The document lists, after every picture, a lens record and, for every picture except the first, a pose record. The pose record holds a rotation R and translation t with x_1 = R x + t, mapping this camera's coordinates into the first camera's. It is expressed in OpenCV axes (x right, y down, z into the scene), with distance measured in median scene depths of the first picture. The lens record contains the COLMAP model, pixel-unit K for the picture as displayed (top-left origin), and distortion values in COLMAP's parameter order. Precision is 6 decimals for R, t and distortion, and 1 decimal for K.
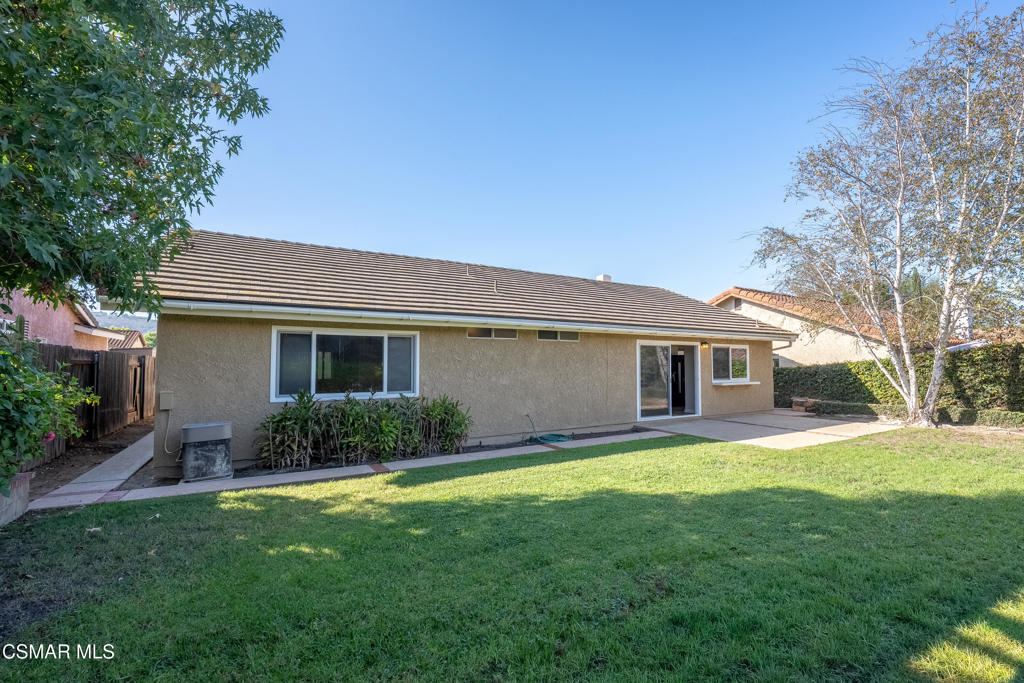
lens RADIAL K [[436.1, 0, 512.1], [0, 436.1, 310.5], [0, 0, 1]] dist [-0.012459, -0.000336]
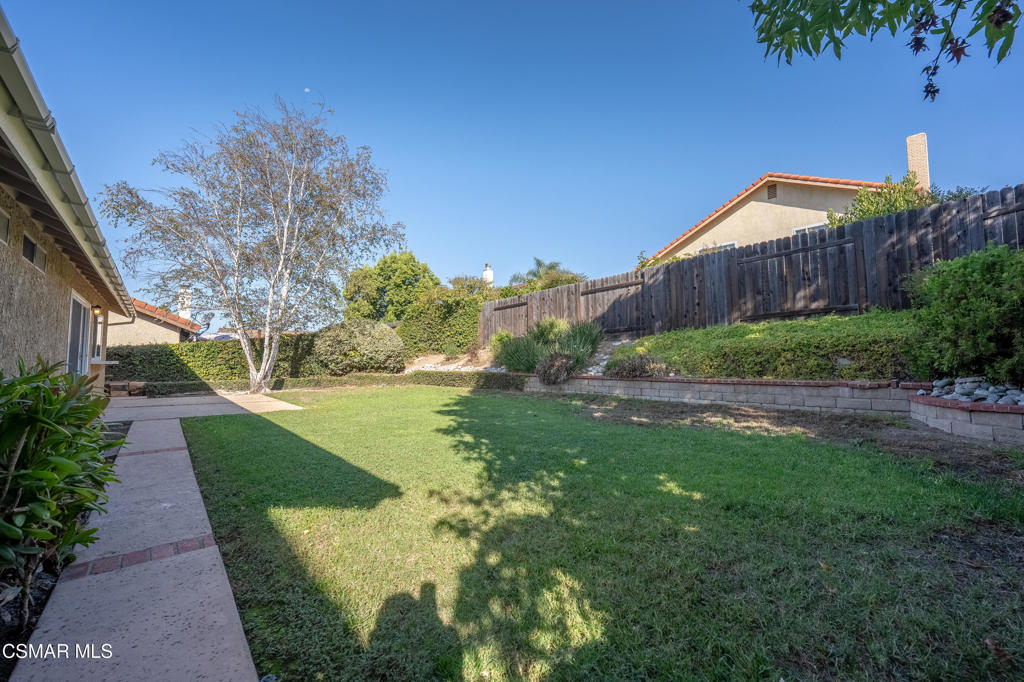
lens RADIAL K [[414.9, 0, 512.0], [0, 414.9, 341.0], [0, 0, 1]] dist [-0.011390, 0.000202]
pose [[-0.177840, 0.052271, 0.982670, -0.896929], [-0.120923, 0.989859, -0.074538, 0.244582], [-0.976602, -0.132083, -0.169716, 1.051224]]
